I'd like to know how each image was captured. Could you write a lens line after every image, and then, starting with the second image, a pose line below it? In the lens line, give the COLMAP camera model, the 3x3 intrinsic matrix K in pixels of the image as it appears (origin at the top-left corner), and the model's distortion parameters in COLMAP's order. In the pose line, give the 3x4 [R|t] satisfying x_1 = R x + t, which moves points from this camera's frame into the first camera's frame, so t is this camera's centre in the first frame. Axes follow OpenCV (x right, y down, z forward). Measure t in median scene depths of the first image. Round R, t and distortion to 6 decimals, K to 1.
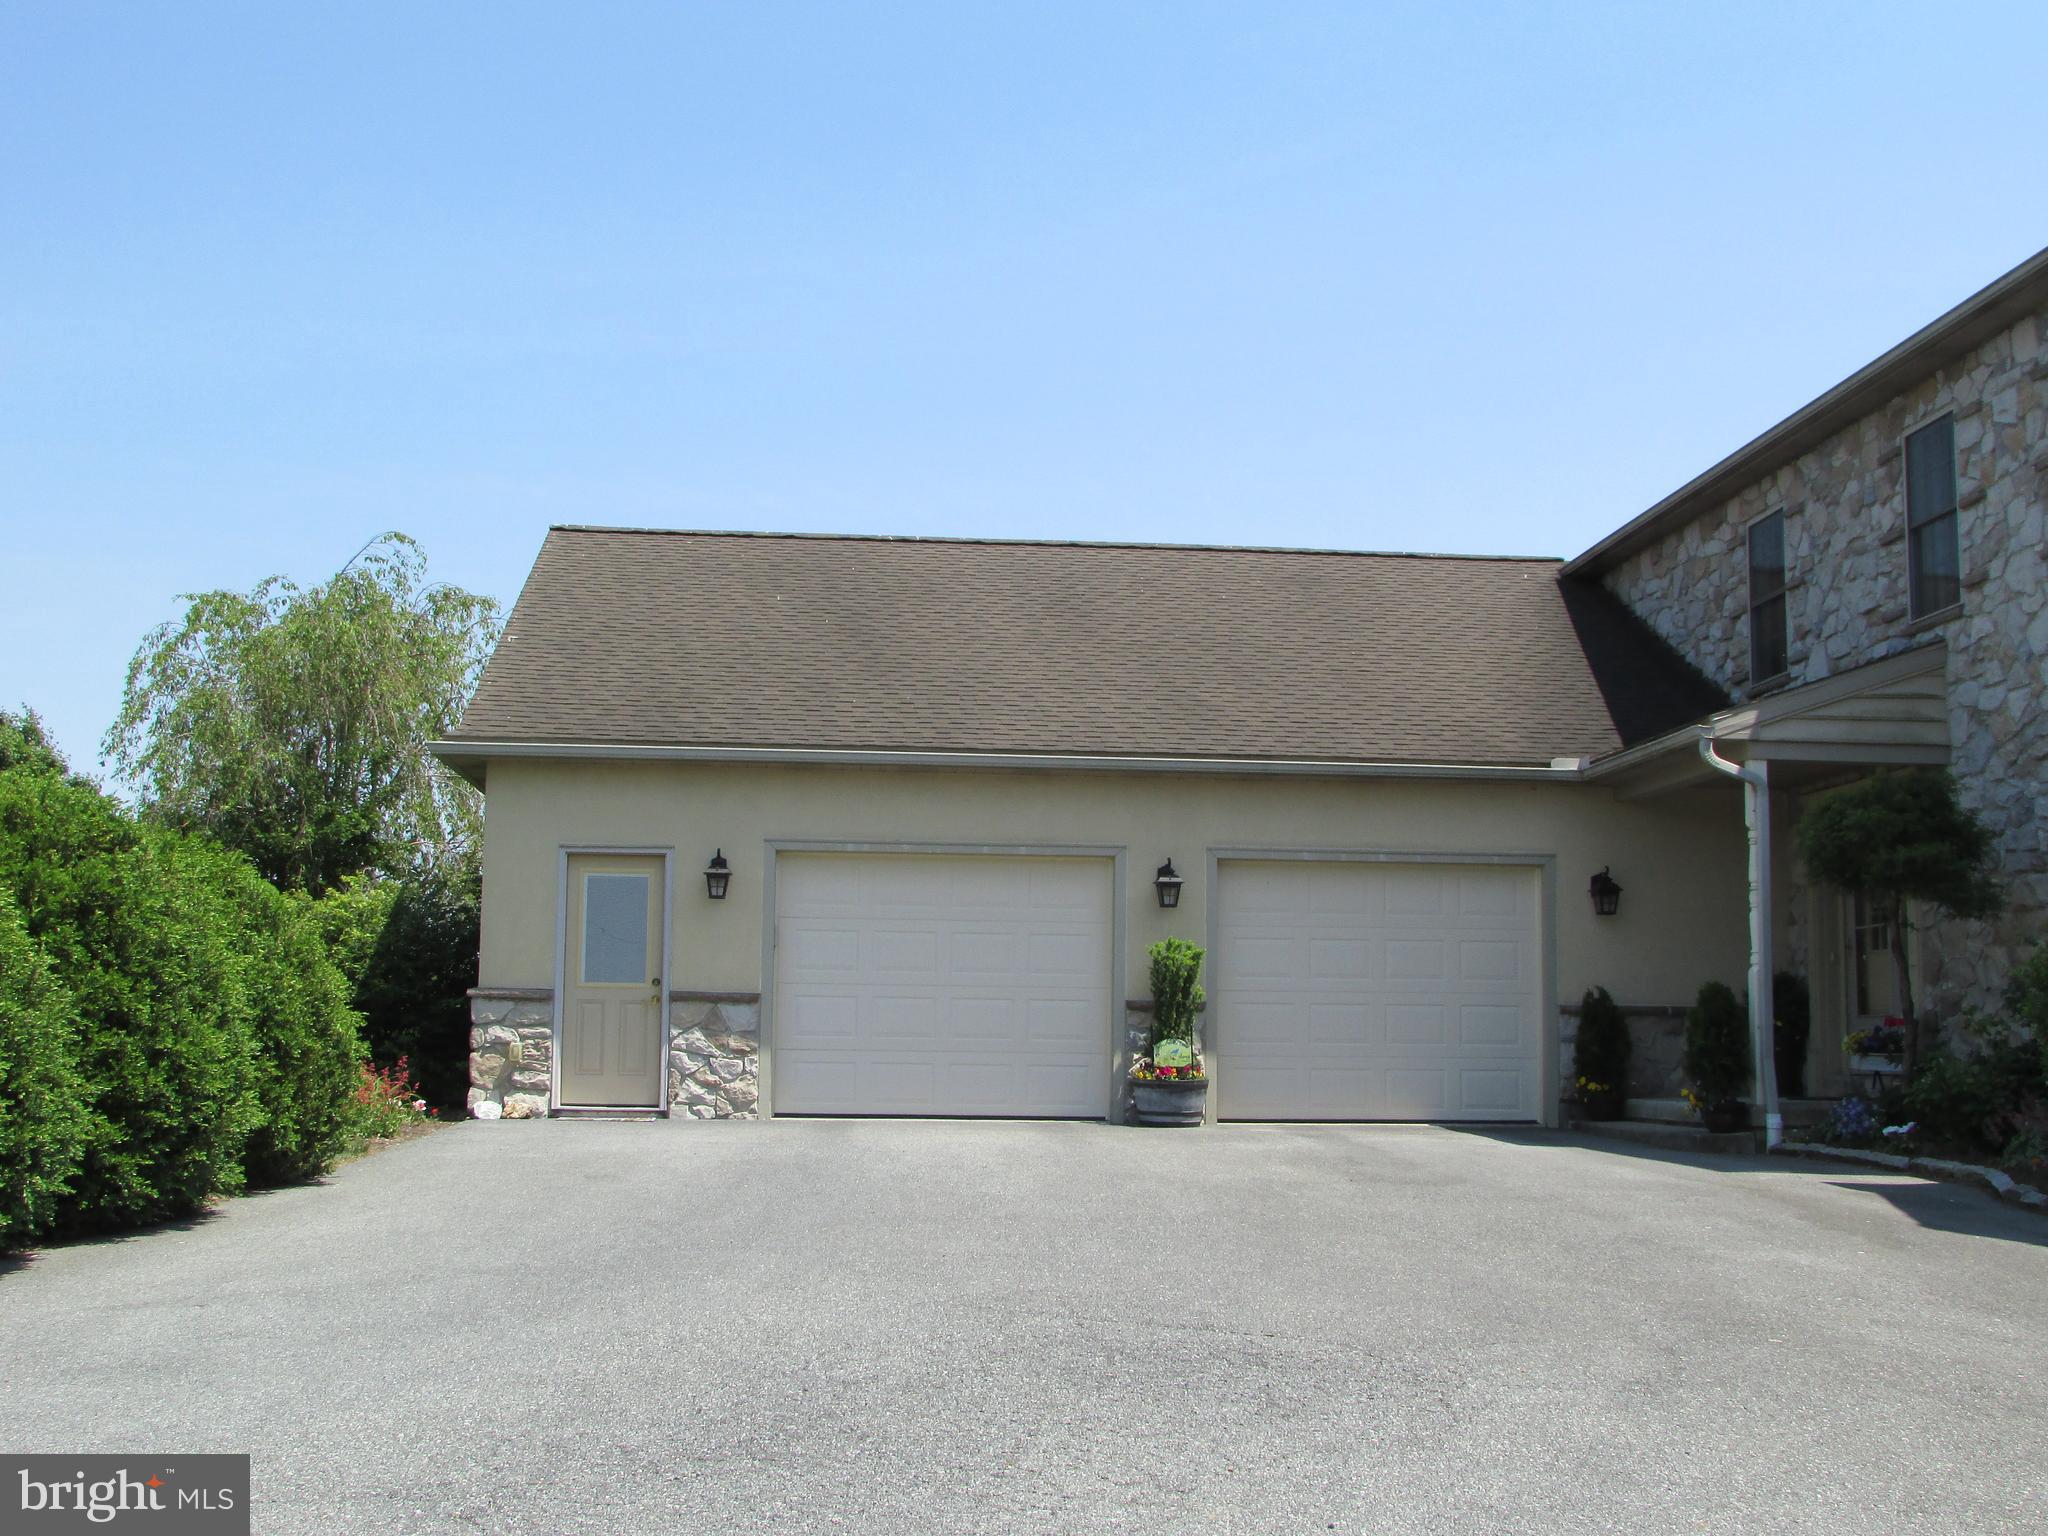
lens RADIAL K [[2521.3, 0, 1024.0], [0, 2521.3, 768.0], [0, 0, 1]] dist [0.001306, -0.000735]
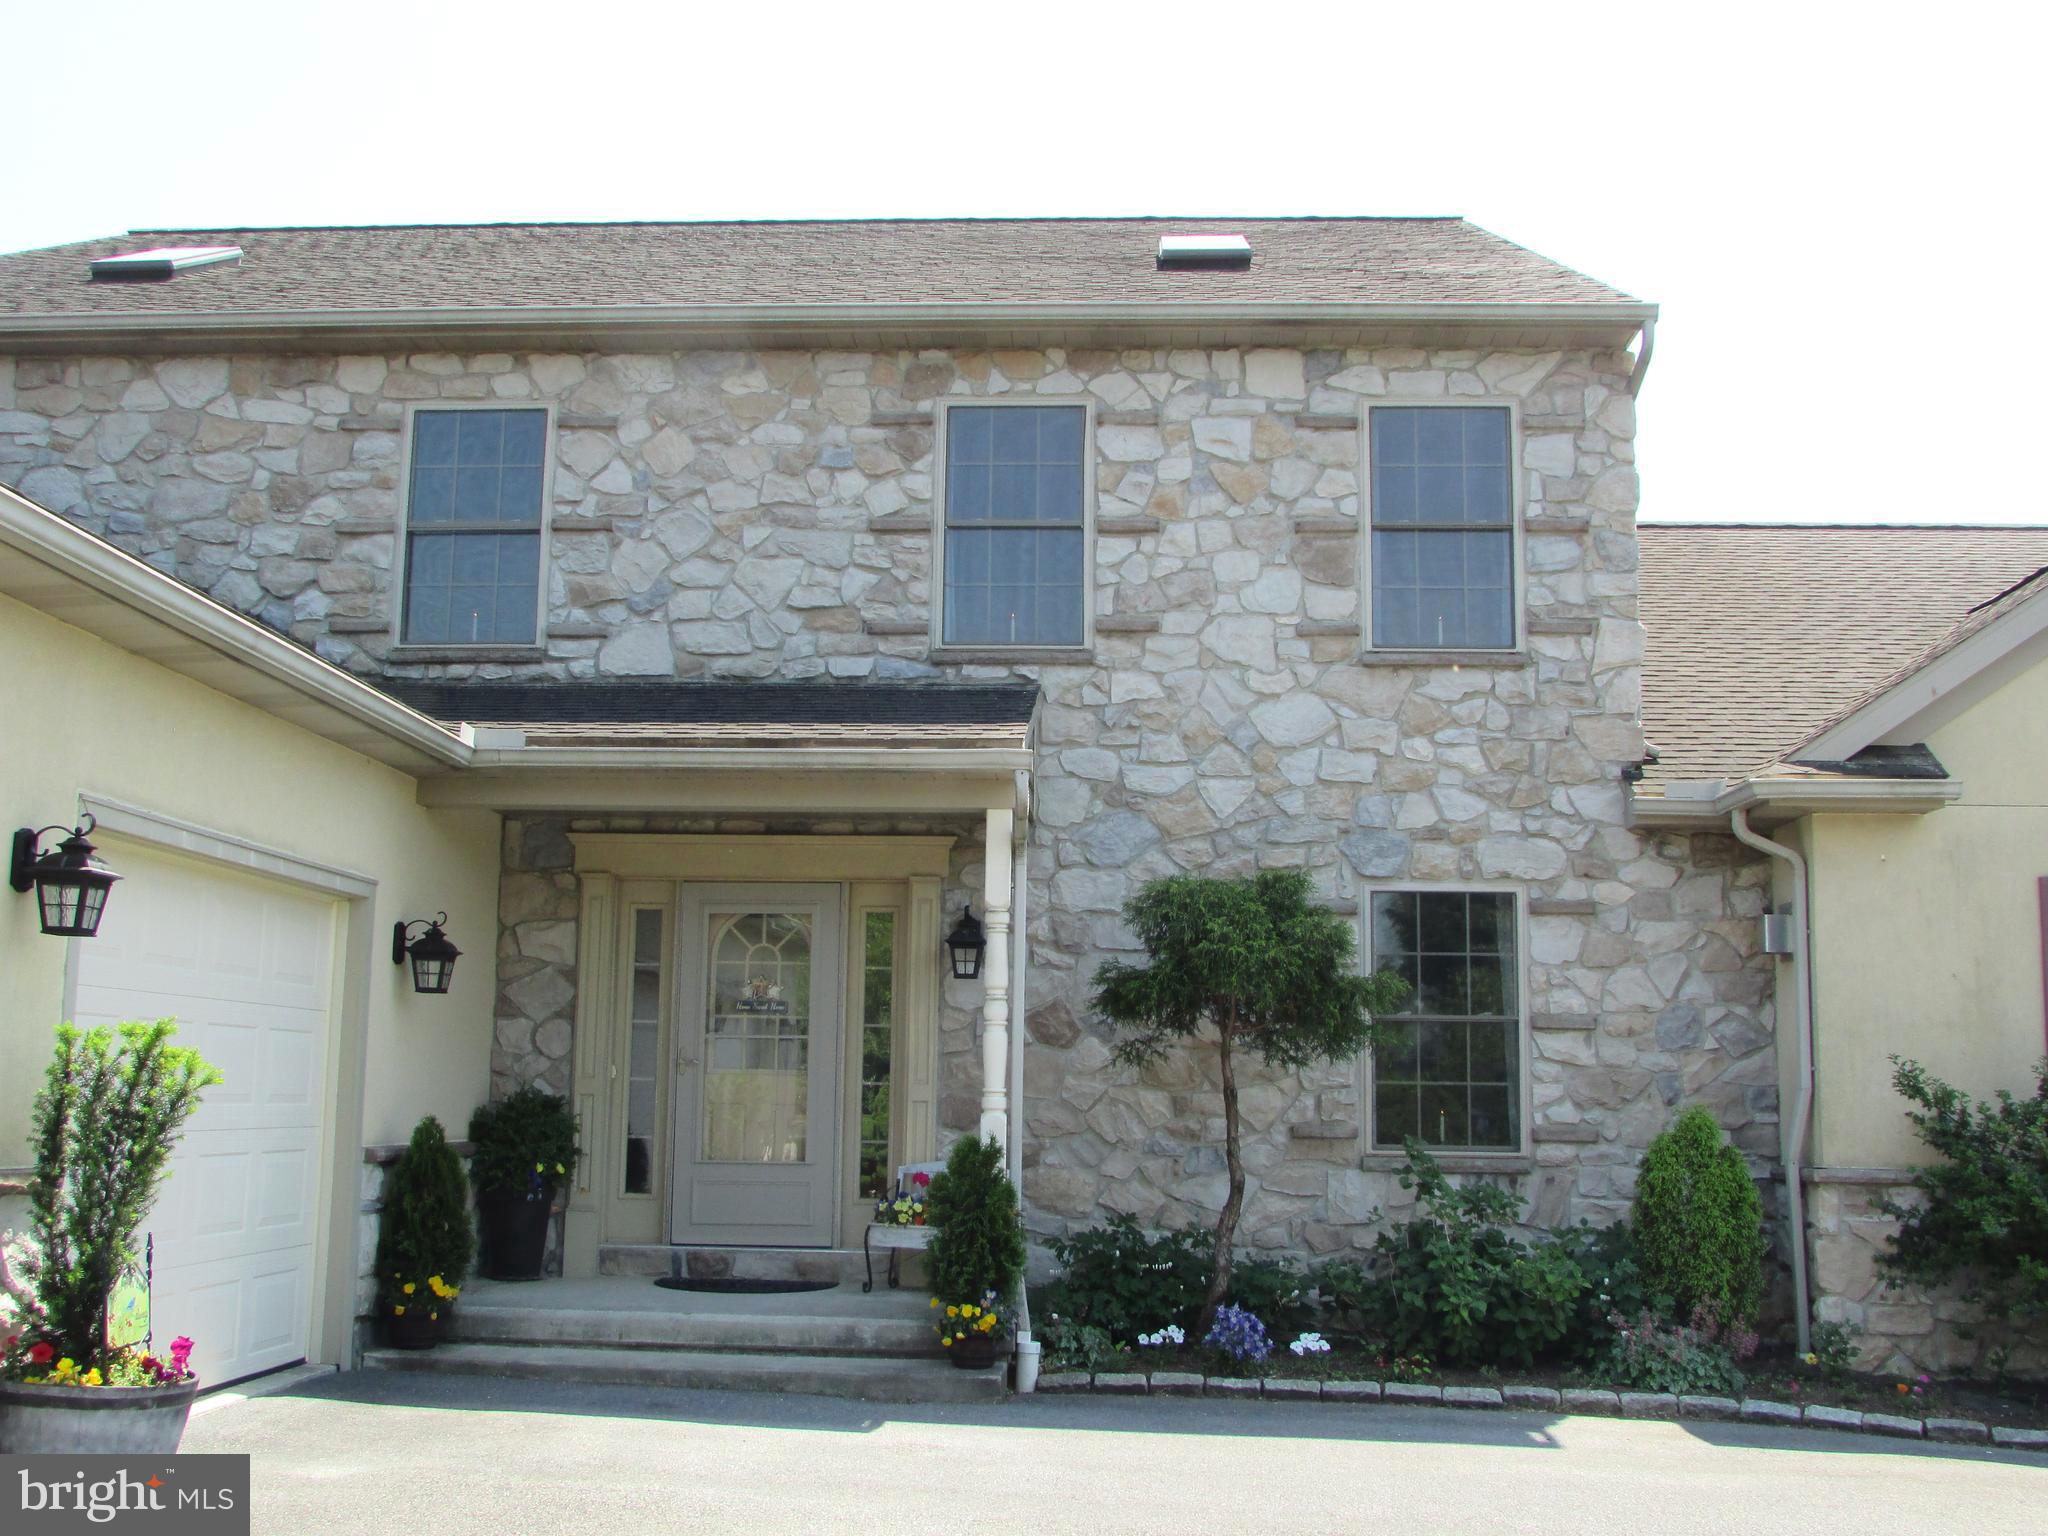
lens RADIAL K [[2193.0, 0, 1024.0], [0, 2193.0, 768.0], [0, 0, 1]] dist [-0.074445, -0.006262]
pose [[0.133793, 0.142525, 0.980707, -0.259392], [-0.130268, 0.983546, -0.125166, 0.052231], [-0.982410, -0.111009, 0.150158, 0.793864]]
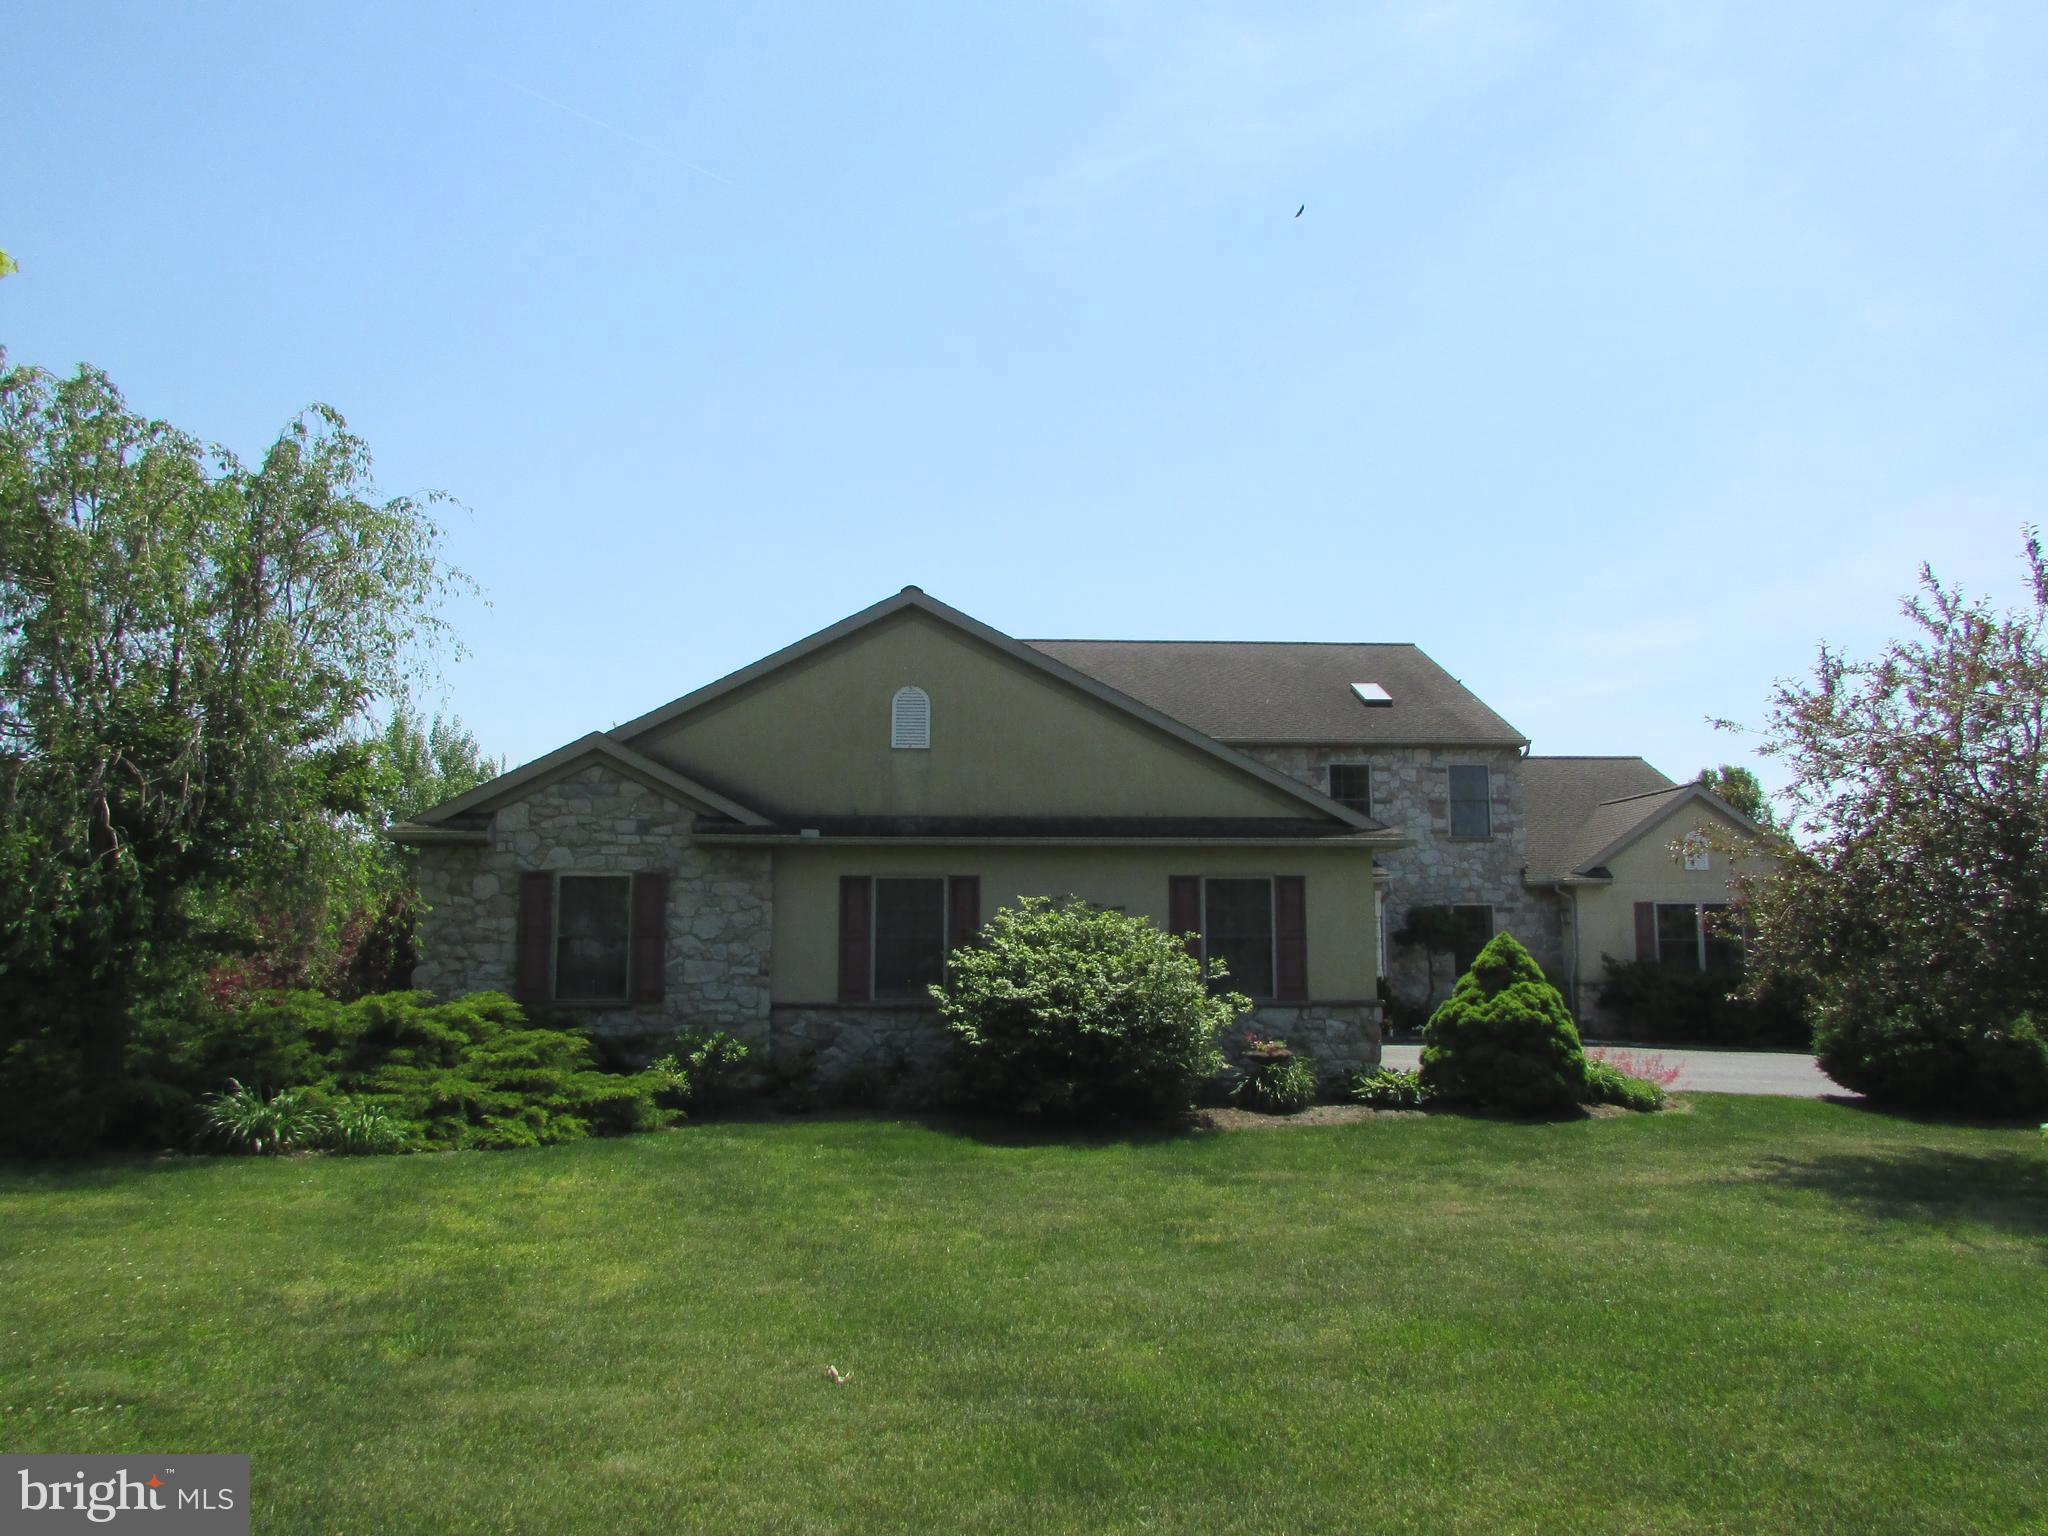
lens RADIAL K [[1515.1, 0, 1024.0], [0, 1515.1, 768.0], [0, 0, 1]] dist [-0.058132, 0.010261]
pose [[0.006710, 0.123565, 0.992314, -1.059667], [-0.113125, 0.986060, -0.122021, 0.088891], [-0.993558, -0.111437, 0.020595, 1.154795]]
